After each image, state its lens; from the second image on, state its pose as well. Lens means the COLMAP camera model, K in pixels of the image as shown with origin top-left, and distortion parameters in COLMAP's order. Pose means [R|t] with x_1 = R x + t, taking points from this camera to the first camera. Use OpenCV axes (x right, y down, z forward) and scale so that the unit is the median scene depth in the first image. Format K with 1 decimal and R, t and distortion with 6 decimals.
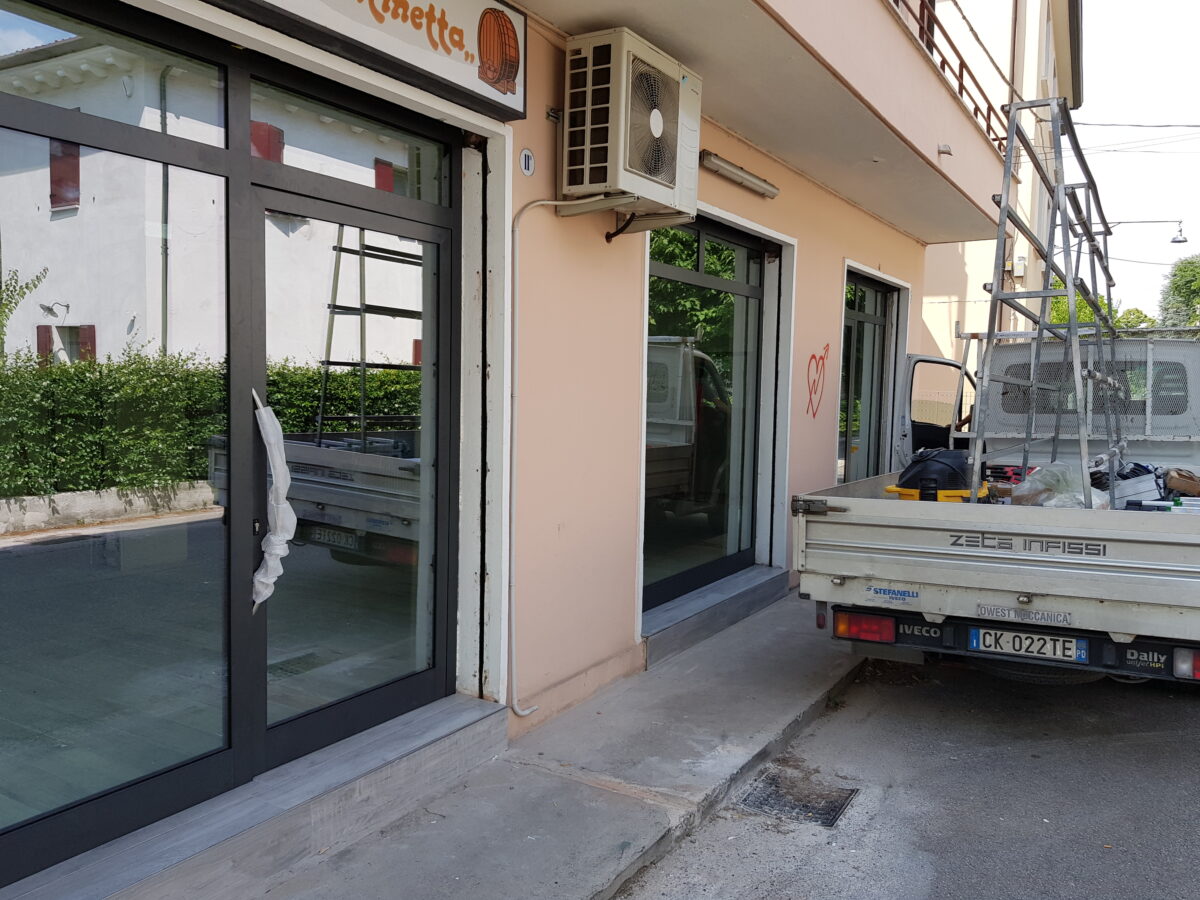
lens RADIAL K [[909.8, 0, 600.0], [0, 909.8, 450.0], [0, 0, 1]] dist [0.080172, -0.140870]
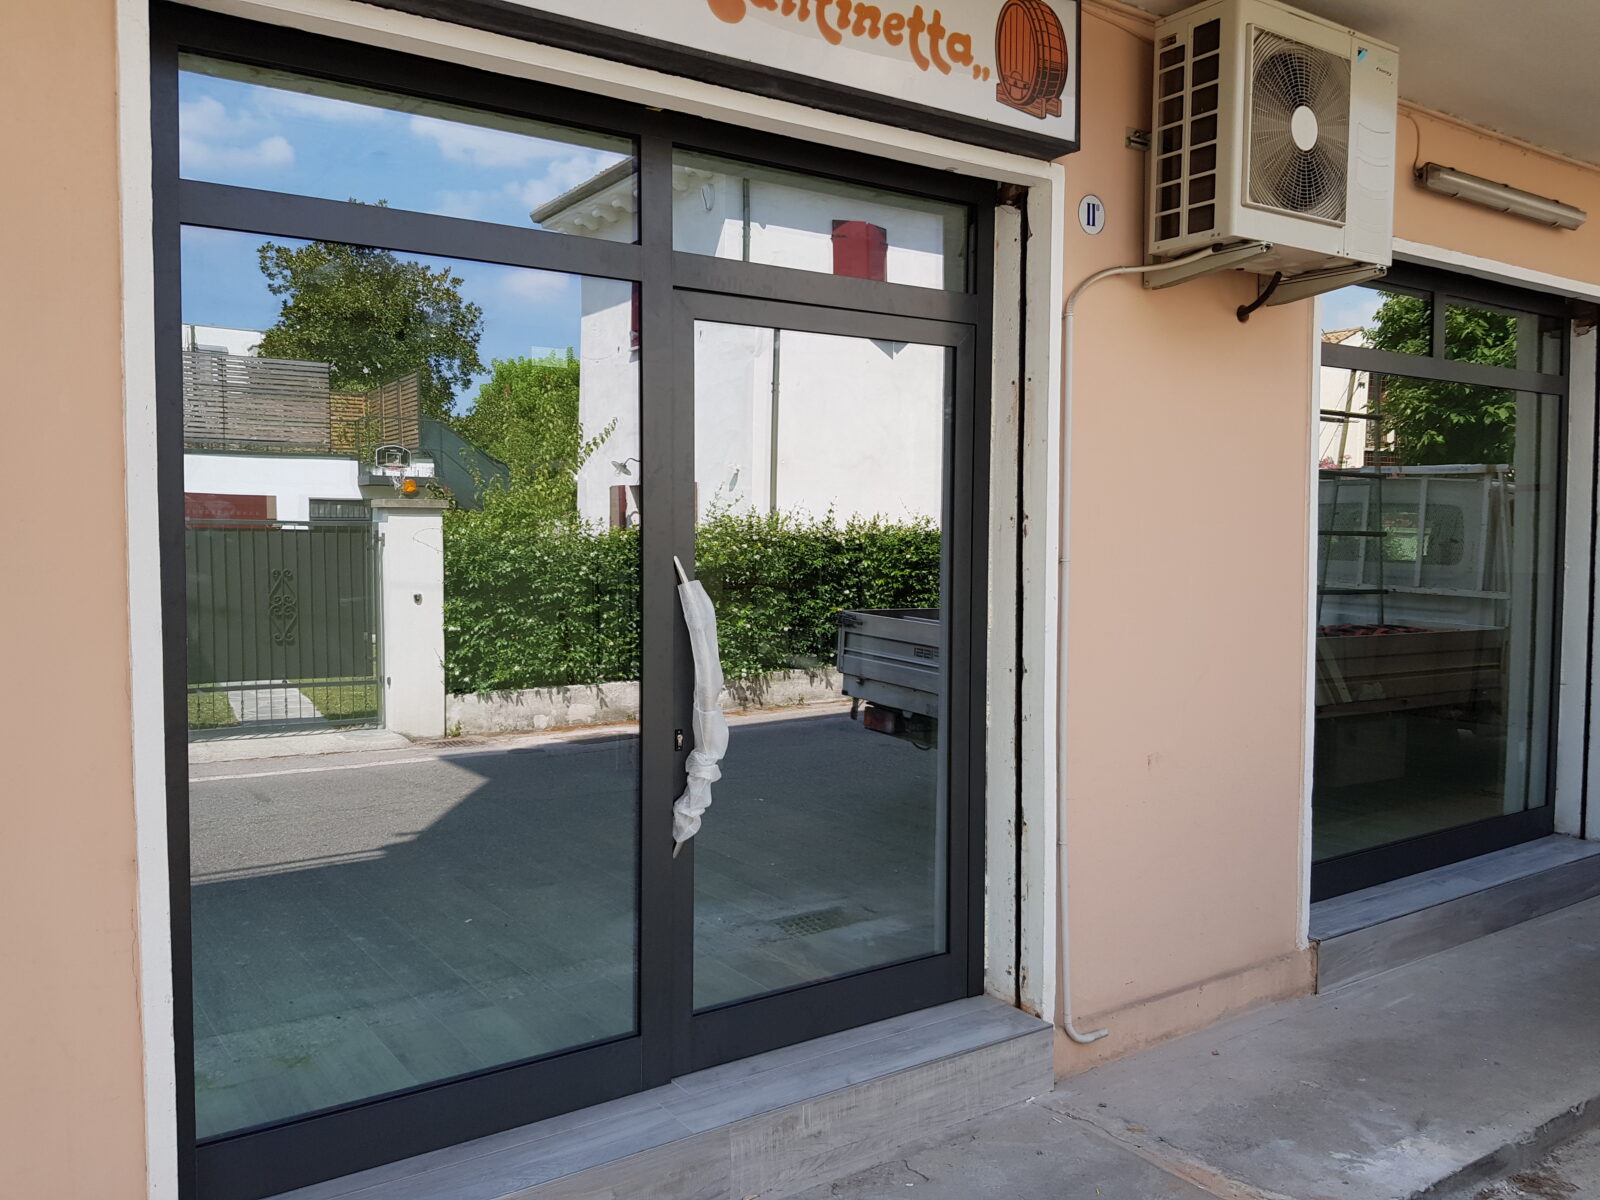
lens RADIAL K [[1242.2, 0, 800.0], [0, 1242.2, 600.0], [0, 0, 1]] dist [0.062633, -0.110117]
pose [[0.915657, -0.000164, -0.401960, 0.095251], [-0.010931, 0.999620, -0.025309, -0.004947], [0.401811, 0.027568, 0.915307, 0.080659]]
